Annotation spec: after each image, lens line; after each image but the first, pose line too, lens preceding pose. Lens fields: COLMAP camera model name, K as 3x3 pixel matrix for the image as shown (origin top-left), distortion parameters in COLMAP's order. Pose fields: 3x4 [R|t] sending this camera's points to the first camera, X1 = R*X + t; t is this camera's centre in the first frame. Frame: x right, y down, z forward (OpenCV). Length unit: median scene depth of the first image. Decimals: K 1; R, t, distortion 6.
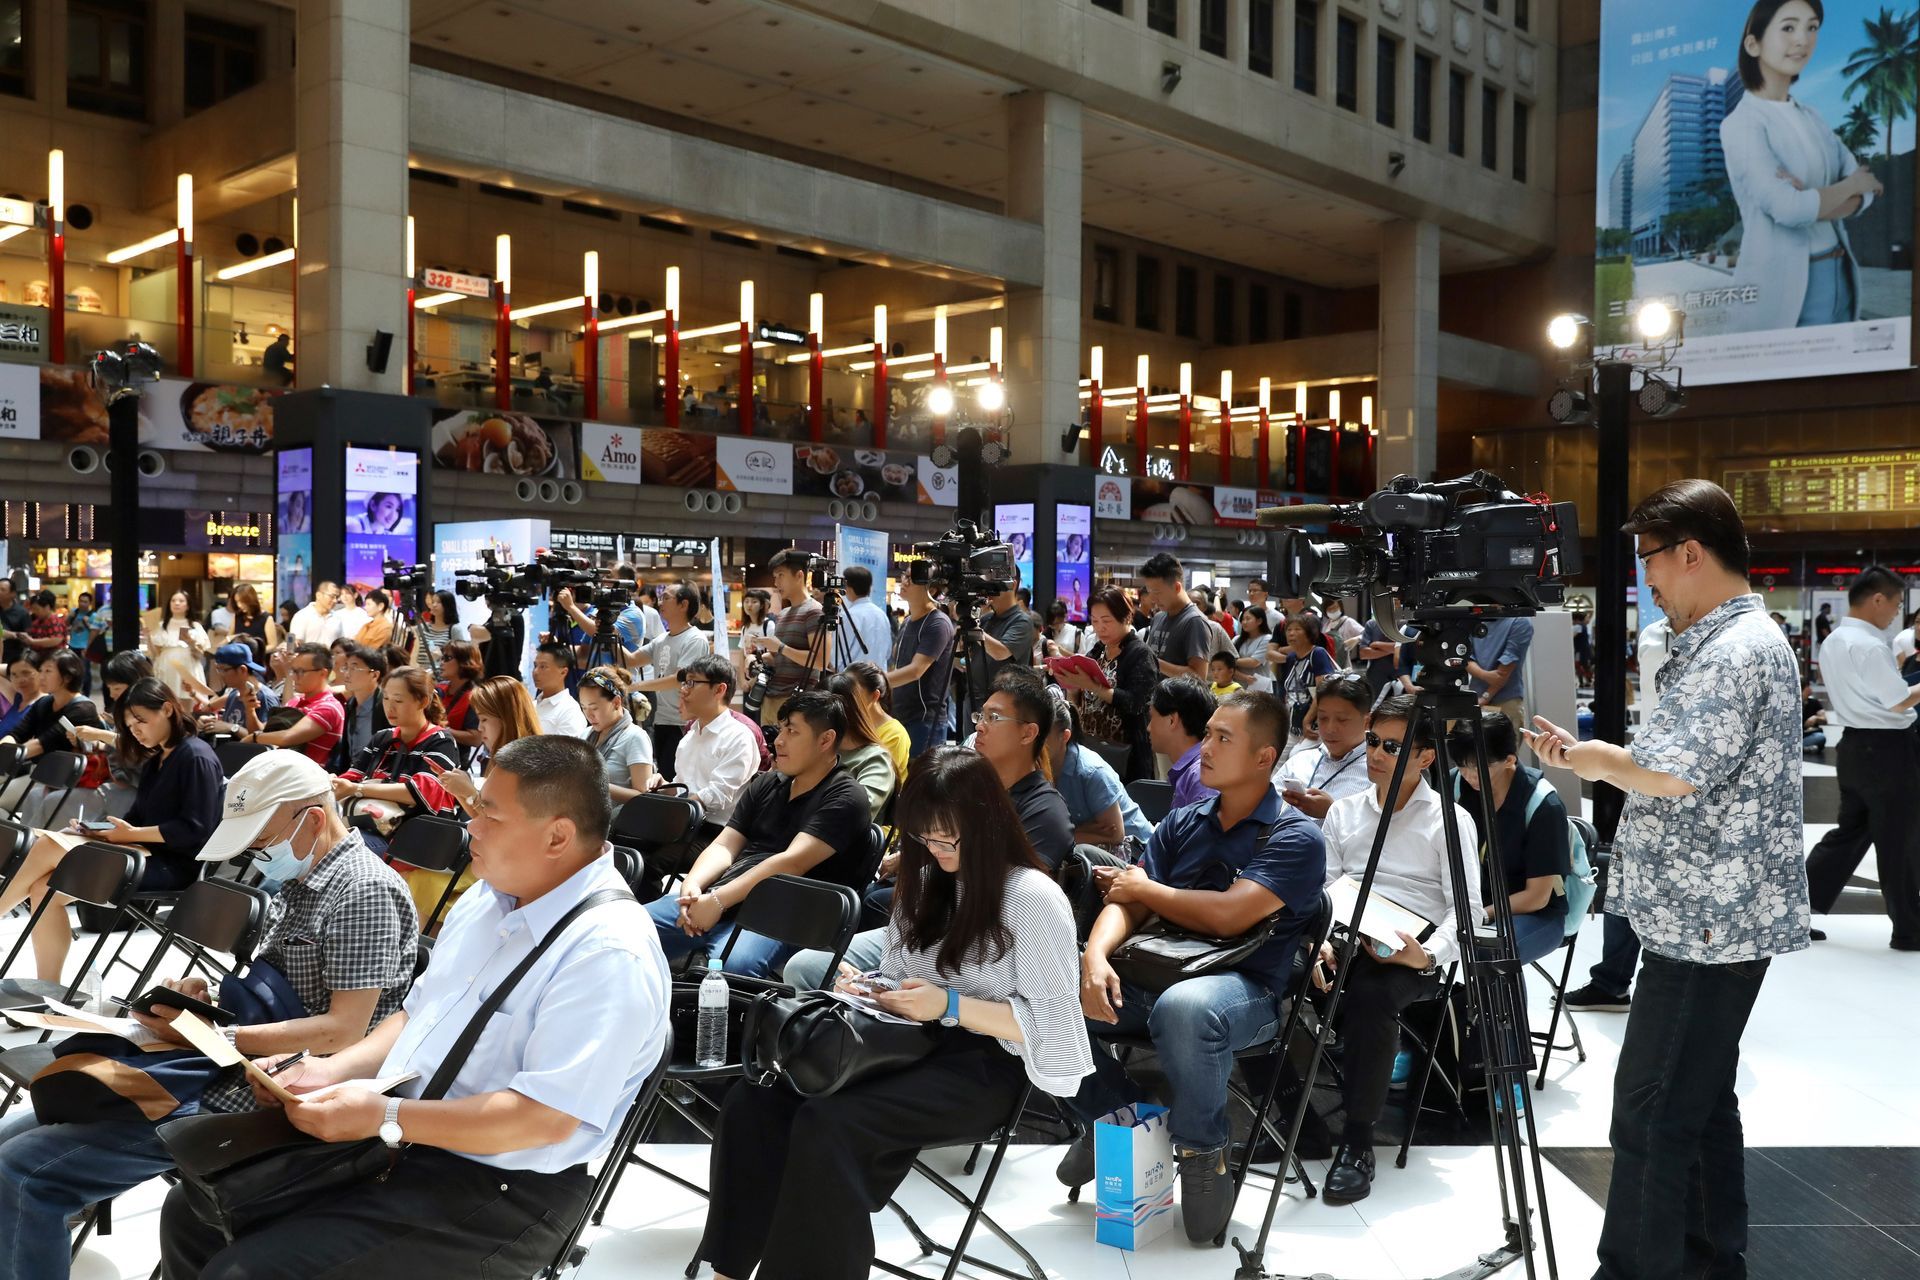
lens RADIAL K [[1729.7, 0, 973.9], [0, 1729.7, 648.3], [0, 0, 1]] dist [-0.009497, 0.010774]
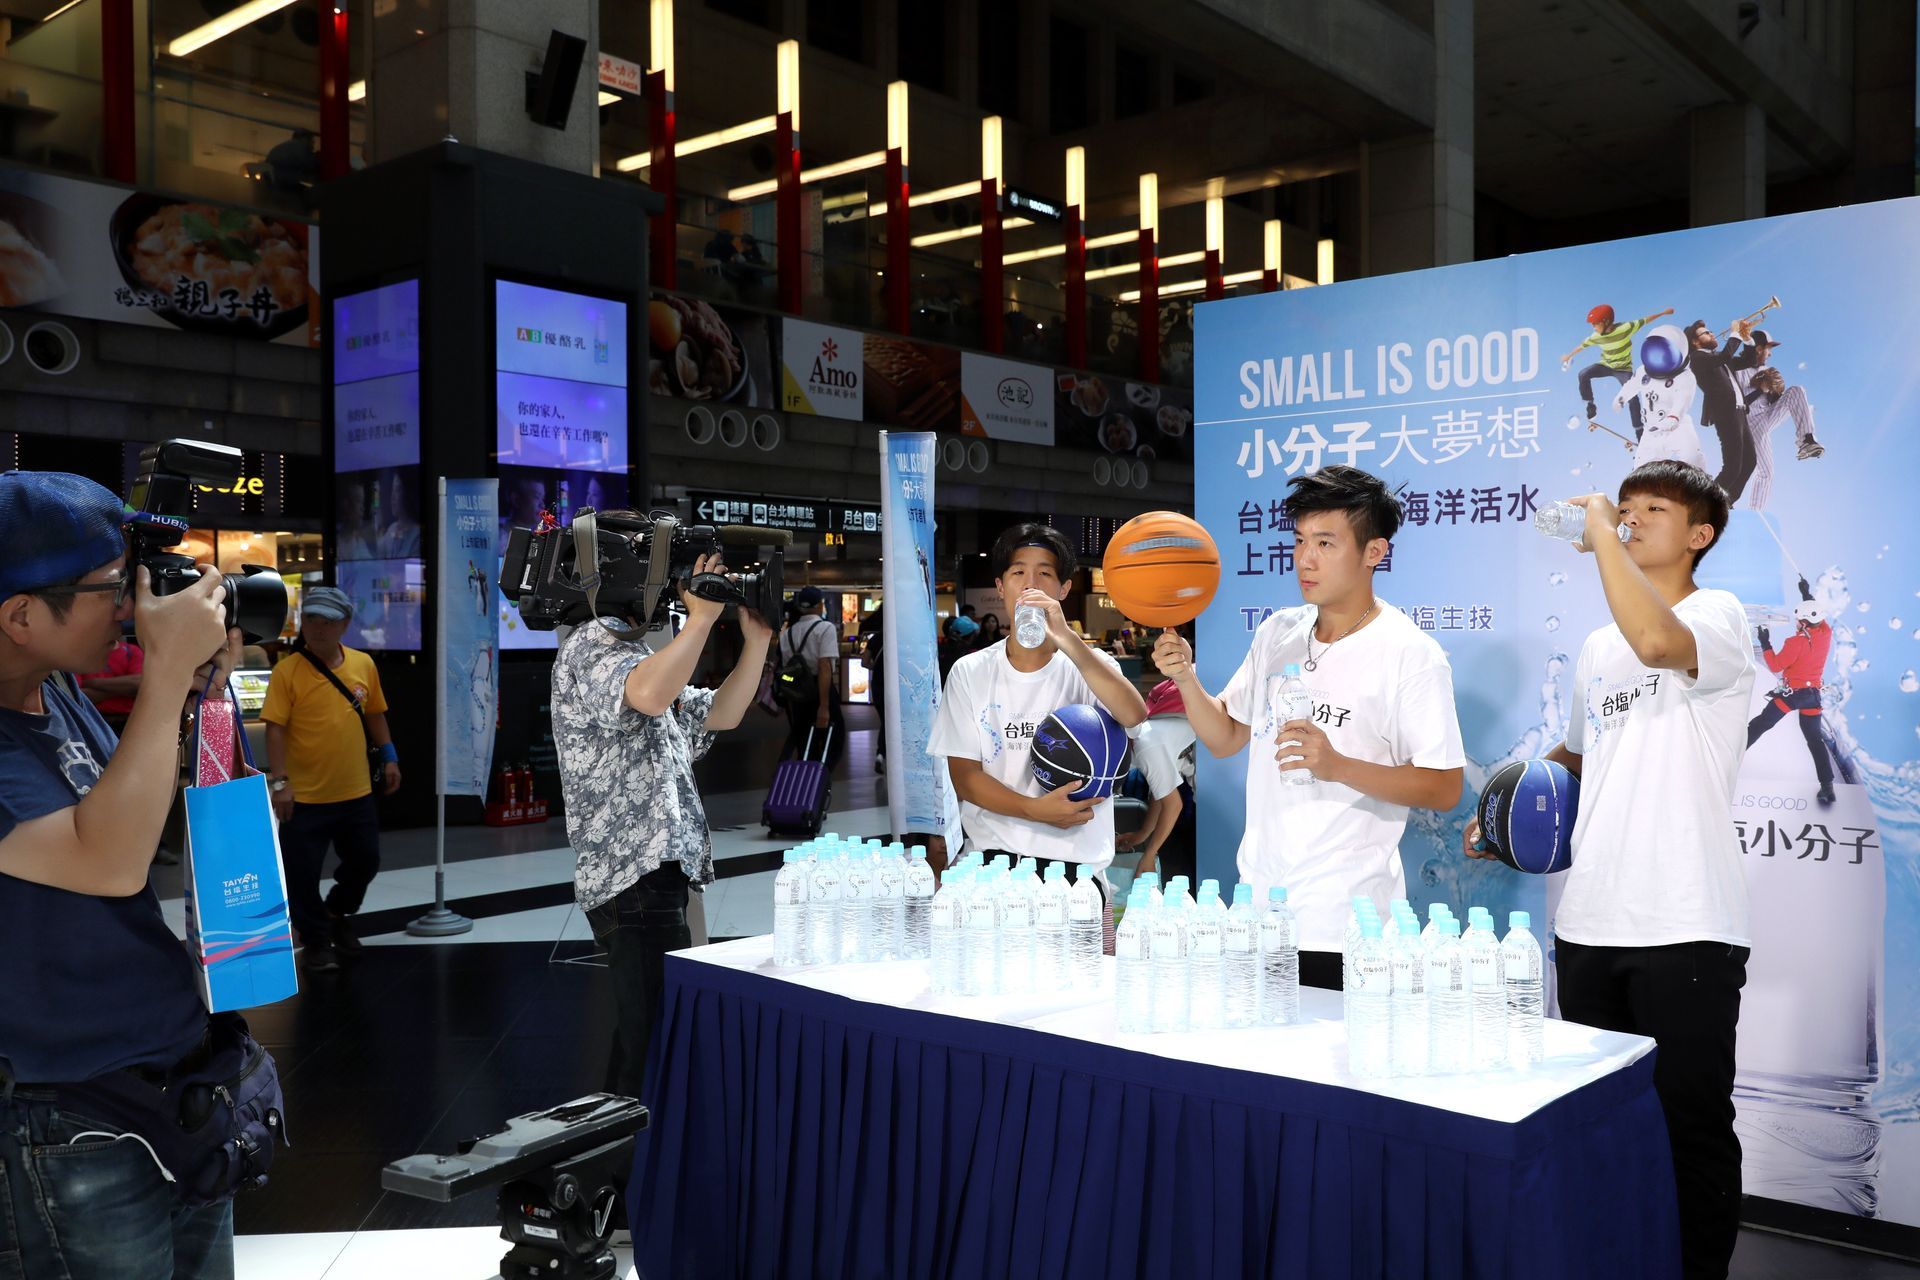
lens RADIAL K [[1640.8, 0, 957.0], [0, 1640.8, 644.5], [0, 0, 1]] dist [-0.005596, 0.011889]
pose [[0.997883, -0.015066, 0.063262, -0.176089], [0.015540, 0.999855, -0.007014, -0.008938], [-0.063148, 0.007982, 0.997972, 0.364037]]
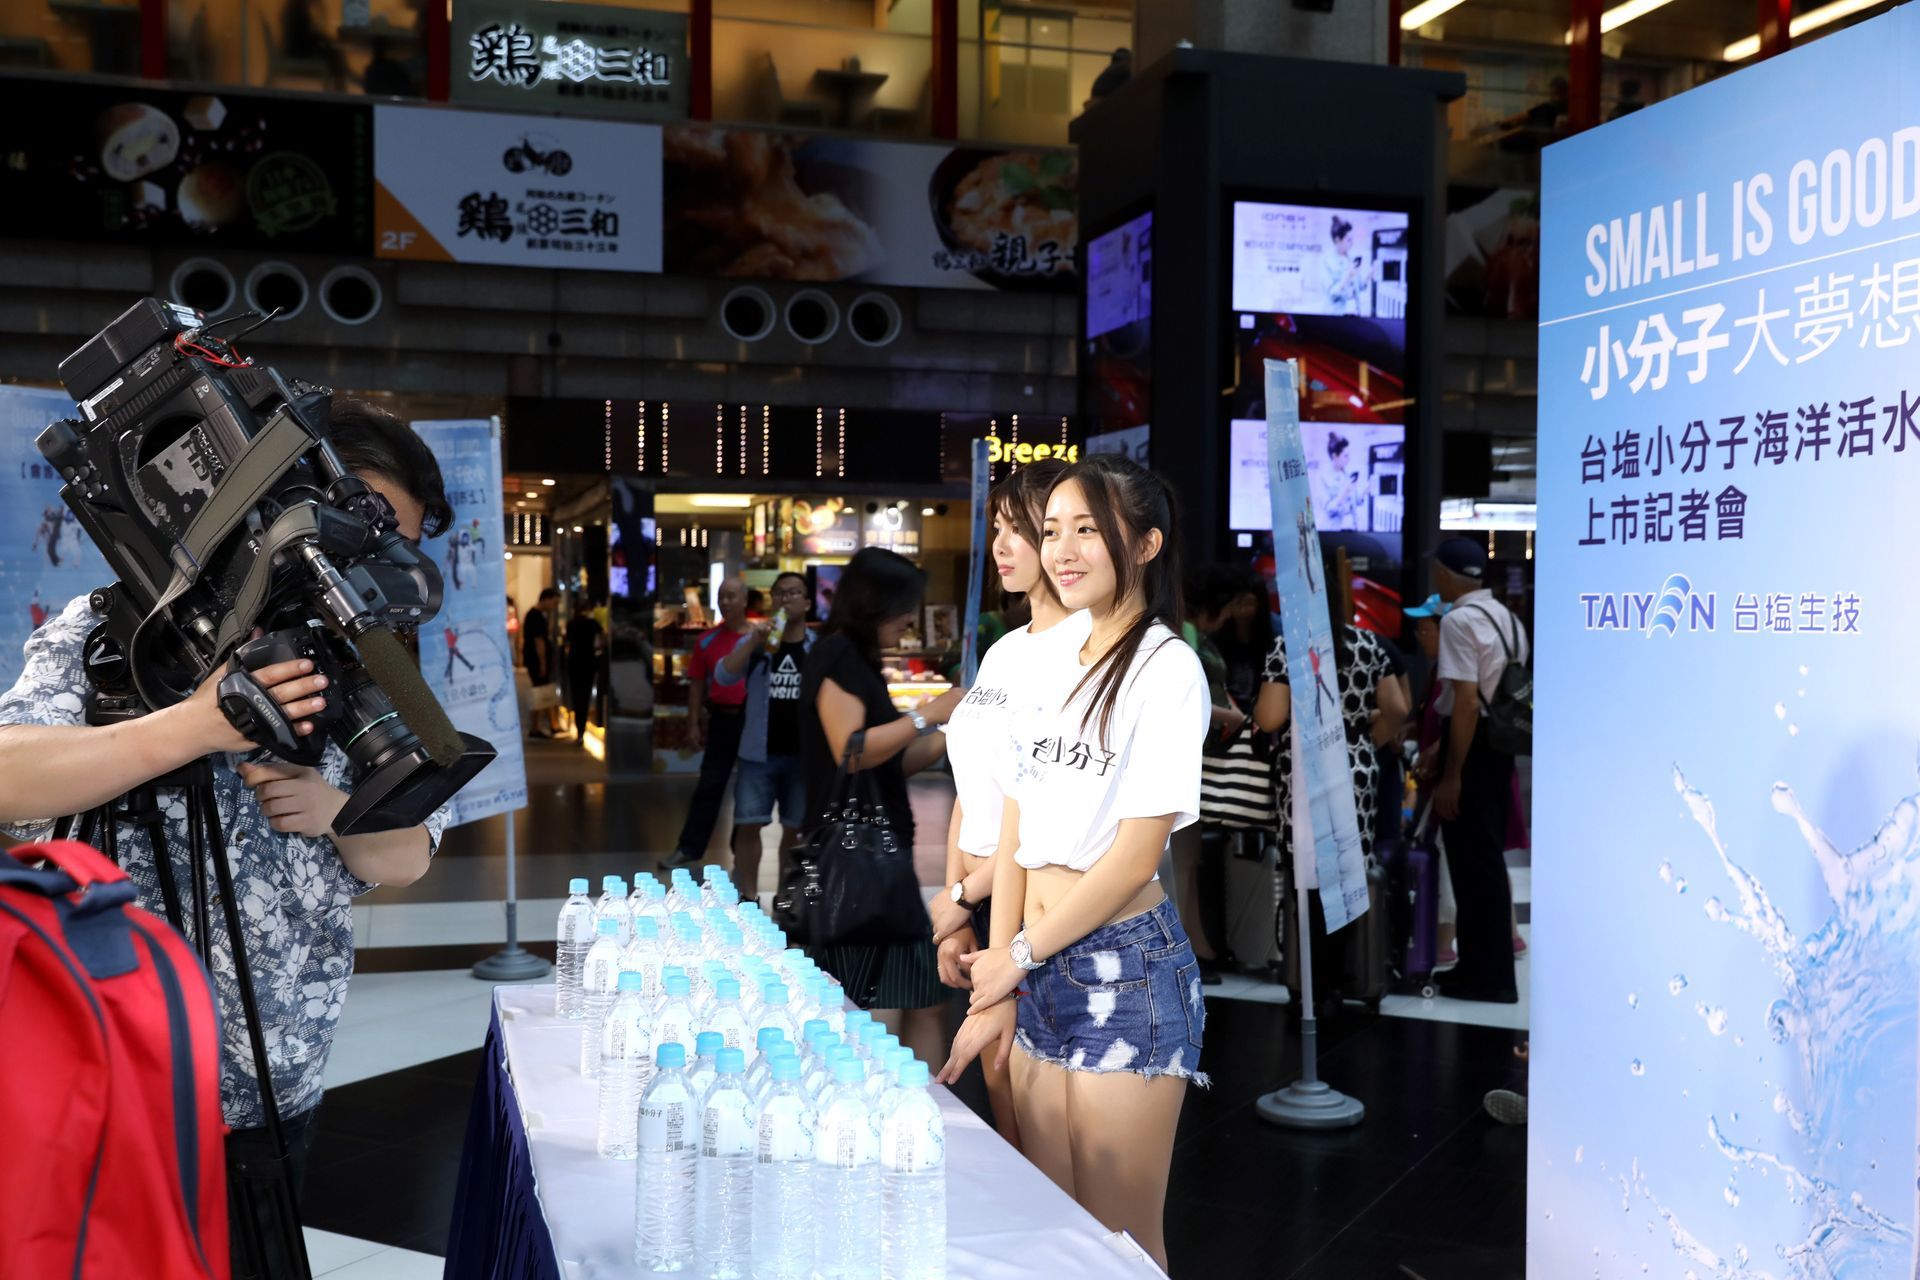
lens RADIAL K [[1955.1, 0, 953.2], [0, 1955.1, 647.3], [0, 0, 1]] dist [-0.001462, 0.000000]
pose [[0.862540, 0.007966, -0.505925, -0.126426], [-0.010441, 0.999943, -0.002055, -0.009007], [0.505880, 0.007055, 0.862575, 0.383747]]
